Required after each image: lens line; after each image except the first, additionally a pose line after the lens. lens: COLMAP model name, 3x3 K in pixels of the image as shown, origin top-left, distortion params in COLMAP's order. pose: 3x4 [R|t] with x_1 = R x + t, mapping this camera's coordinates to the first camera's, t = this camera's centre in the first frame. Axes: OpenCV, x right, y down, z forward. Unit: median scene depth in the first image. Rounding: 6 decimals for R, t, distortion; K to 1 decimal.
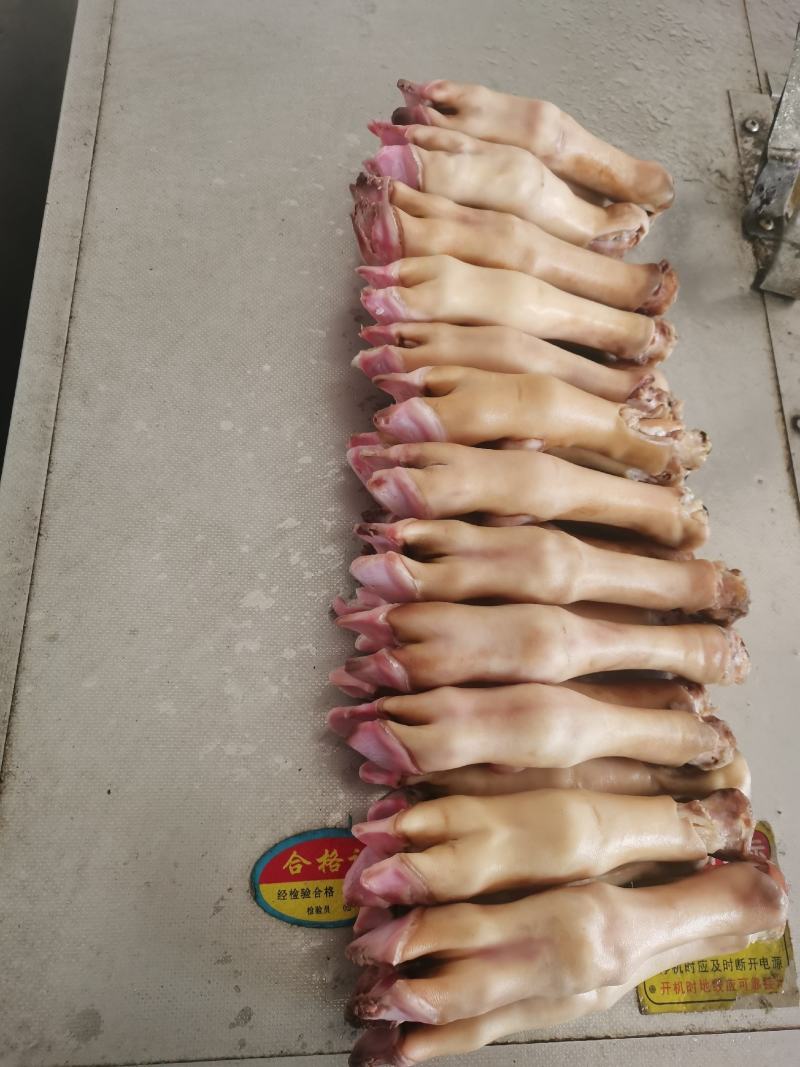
lens RADIAL K [[821.8, 0, 385.6], [0, 821.8, 530.6], [0, 0, 1]] dist [0.030606, -0.033009]
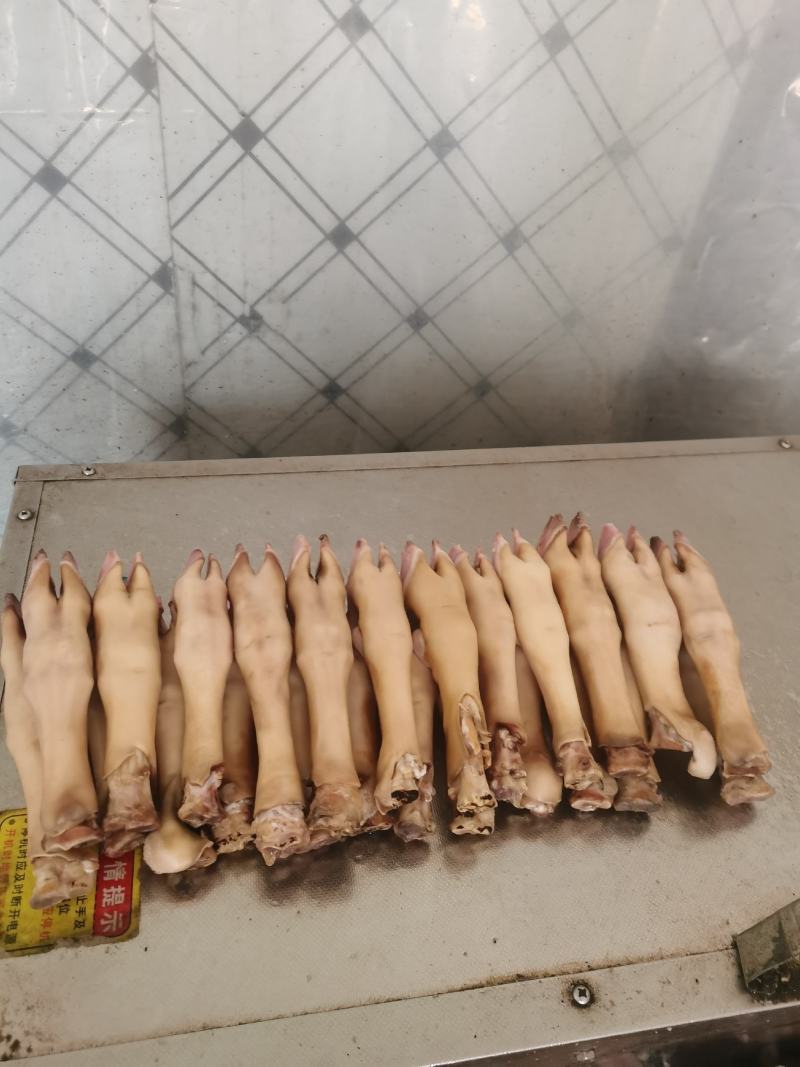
lens RADIAL K [[821.8, 0, 397.4], [0, 821.8, 529.4], [0, 0, 1]] dist [0.030606, -0.033009]
pose [[0.176978, 0.563816, -0.806716, 1.103093], [-0.945975, 0.323700, 0.018706, -0.147052], [0.271680, 0.759822, 0.590644, 0.086511]]
